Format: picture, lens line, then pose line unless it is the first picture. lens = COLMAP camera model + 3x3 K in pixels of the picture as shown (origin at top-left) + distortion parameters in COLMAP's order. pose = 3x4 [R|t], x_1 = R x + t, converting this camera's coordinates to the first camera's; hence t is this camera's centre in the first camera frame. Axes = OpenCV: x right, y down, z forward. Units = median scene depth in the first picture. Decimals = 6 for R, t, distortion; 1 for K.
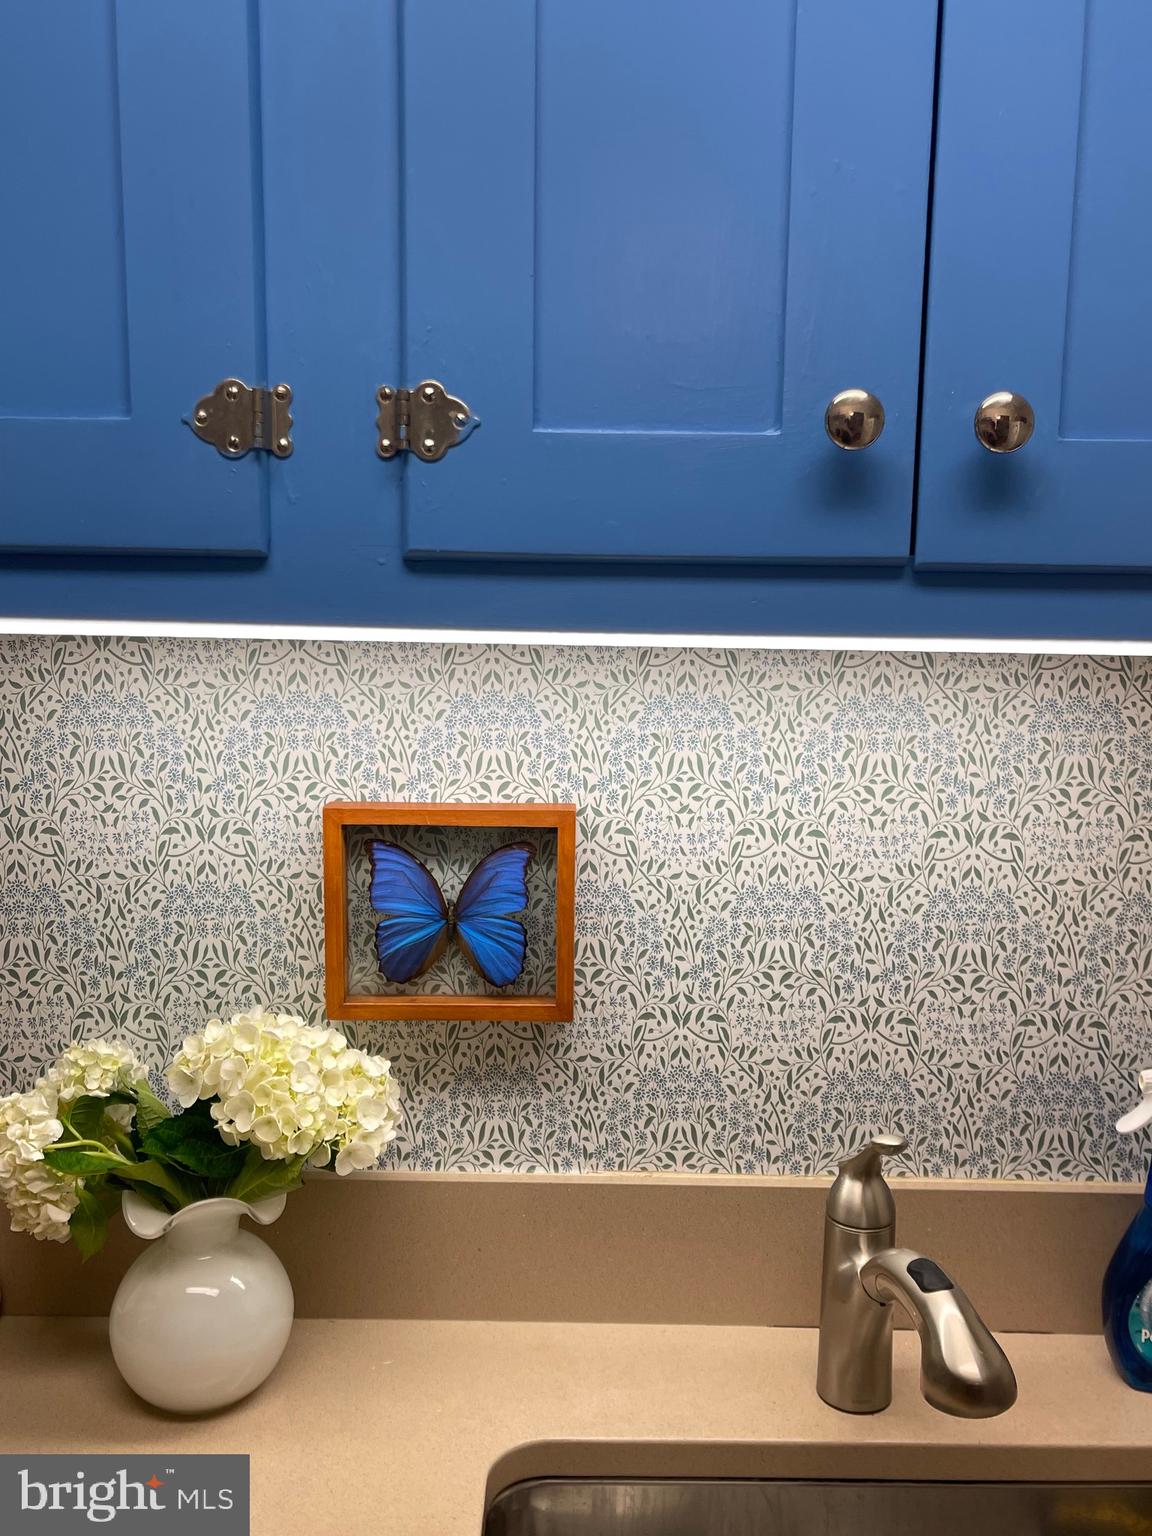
lens RADIAL K [[1353.1, 0, 578.8], [0, 1353.1, 717.4], [0, 0, 1]] dist [0.010723, -0.001003]
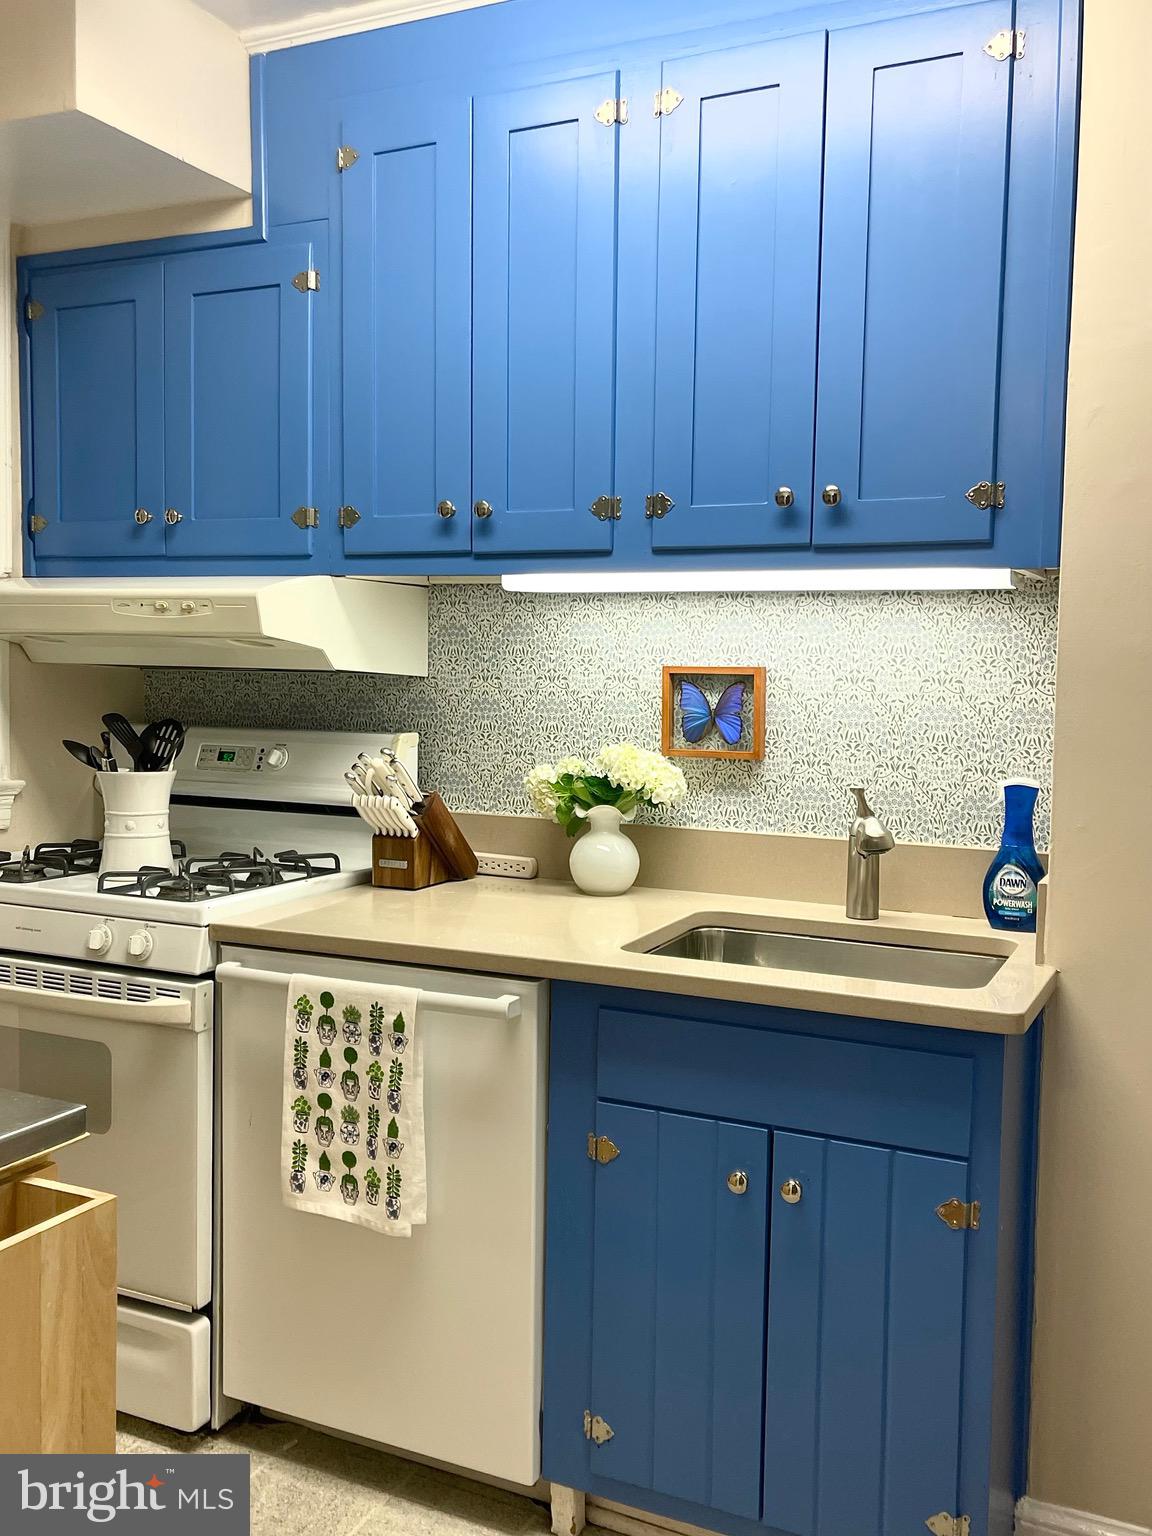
lens RADIAL K [[1385.4, 0, 576.0], [0, 1385.4, 768.0], [0, 0, 1]] dist [0.006816, -0.000059]
pose [[0.905567, 0.029526, -0.423175, 0.710733], [-0.045247, 0.998607, -0.027151, 0.315539], [0.421783, 0.043735, 0.905641, -1.274632]]
